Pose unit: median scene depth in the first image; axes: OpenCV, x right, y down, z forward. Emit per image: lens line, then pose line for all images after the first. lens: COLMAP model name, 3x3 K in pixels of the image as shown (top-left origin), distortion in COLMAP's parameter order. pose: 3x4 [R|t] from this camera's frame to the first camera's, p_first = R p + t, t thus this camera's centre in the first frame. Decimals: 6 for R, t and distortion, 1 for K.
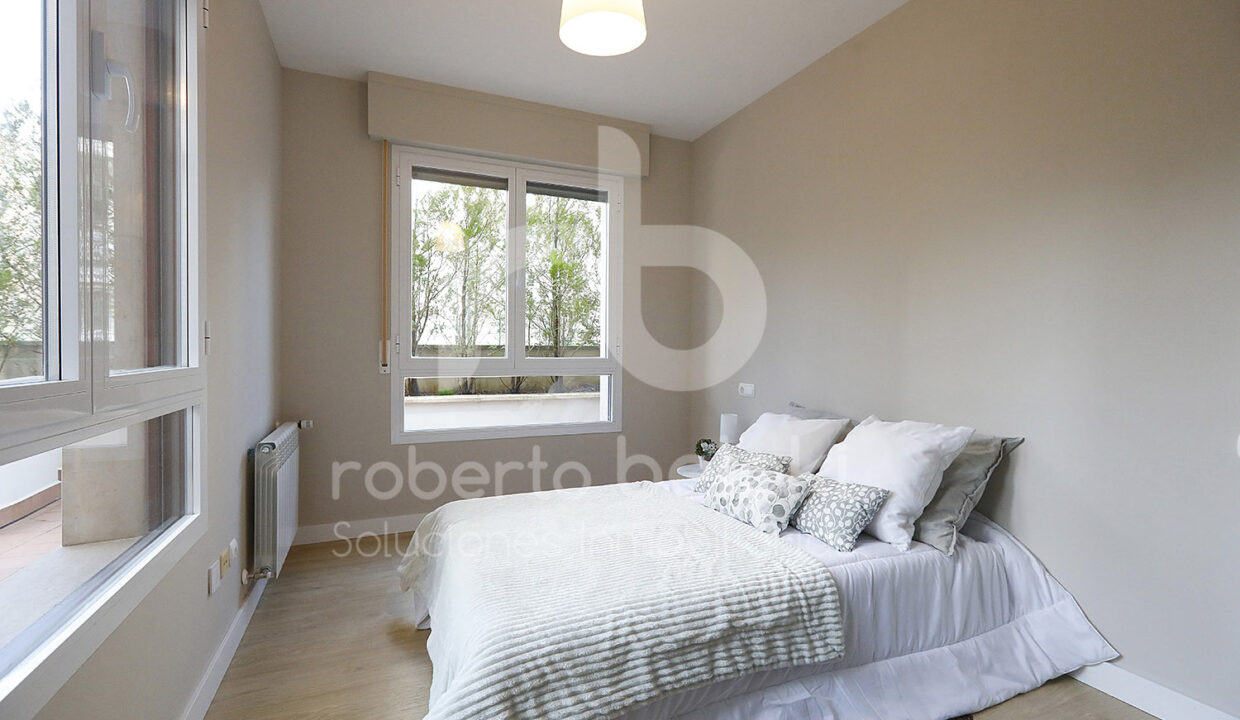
lens RADIAL K [[549.6, 0, 586.6], [0, 549.6, 363.7], [0, 0, 1]] dist [-0.003279, 0.002555]
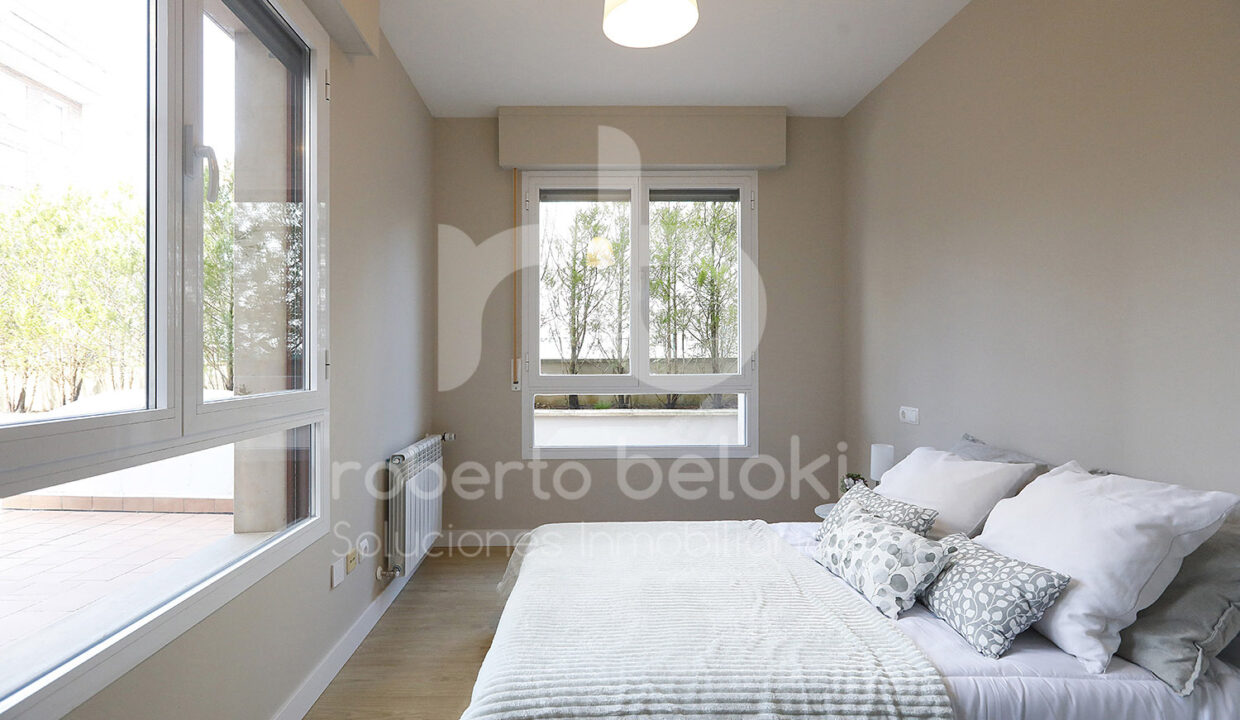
lens RADIAL K [[549.6, 0, 613.9], [0, 549.6, 359.5], [0, 0, 1]] dist [-0.003279, 0.002555]
pose [[0.924131, -0.012647, -0.381866, 0.267559], [0.006935, 0.999843, -0.016329, -0.030183], [0.382012, 0.012441, 0.924073, 0.137691]]
